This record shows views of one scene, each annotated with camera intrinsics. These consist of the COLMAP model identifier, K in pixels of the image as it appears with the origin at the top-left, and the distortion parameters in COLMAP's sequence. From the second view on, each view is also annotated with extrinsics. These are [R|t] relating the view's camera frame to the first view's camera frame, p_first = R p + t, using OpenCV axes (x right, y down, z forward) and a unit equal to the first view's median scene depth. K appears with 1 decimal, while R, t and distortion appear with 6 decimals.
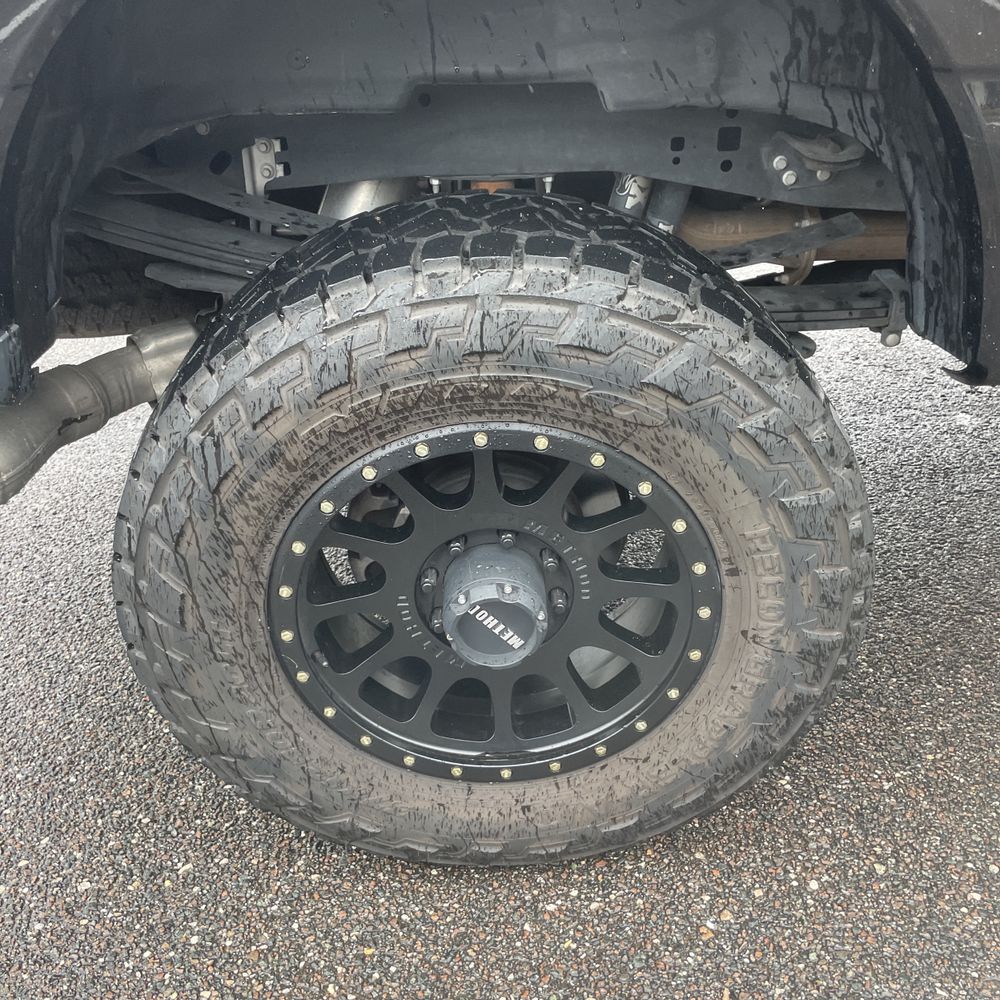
lens RADIAL K [[1006.3, 0, 492.3], [0, 1006.3, 488.4], [0, 0, 1]] dist [0.109072, -0.153727]
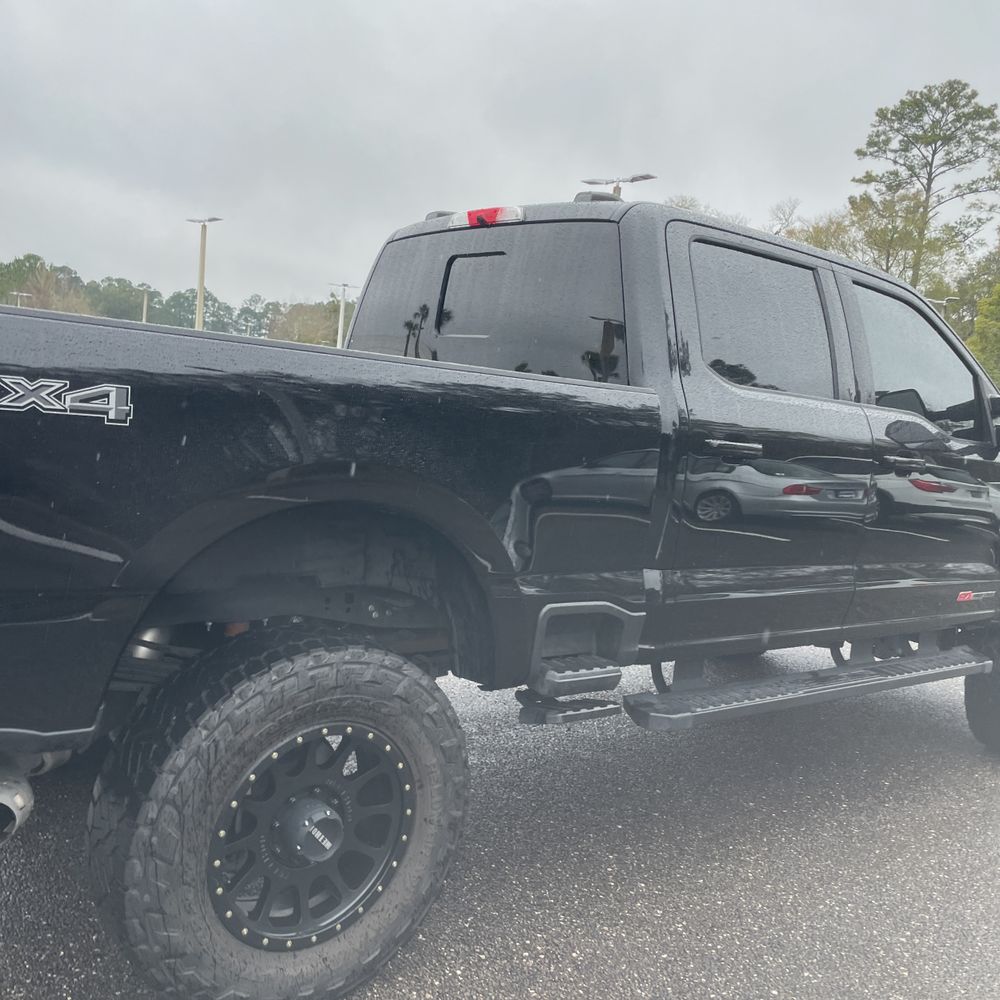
lens RADIAL K [[1008.2, 0, 479.0], [0, 1008.2, 498.6], [0, 0, 1]] dist [0.099746, -0.125746]
pose [[0.794511, 0.033739, 0.606311, -1.106037], [0.218560, 0.915654, -0.337355, 0.306933], [-0.566554, 0.400548, 0.720124, -0.978578]]
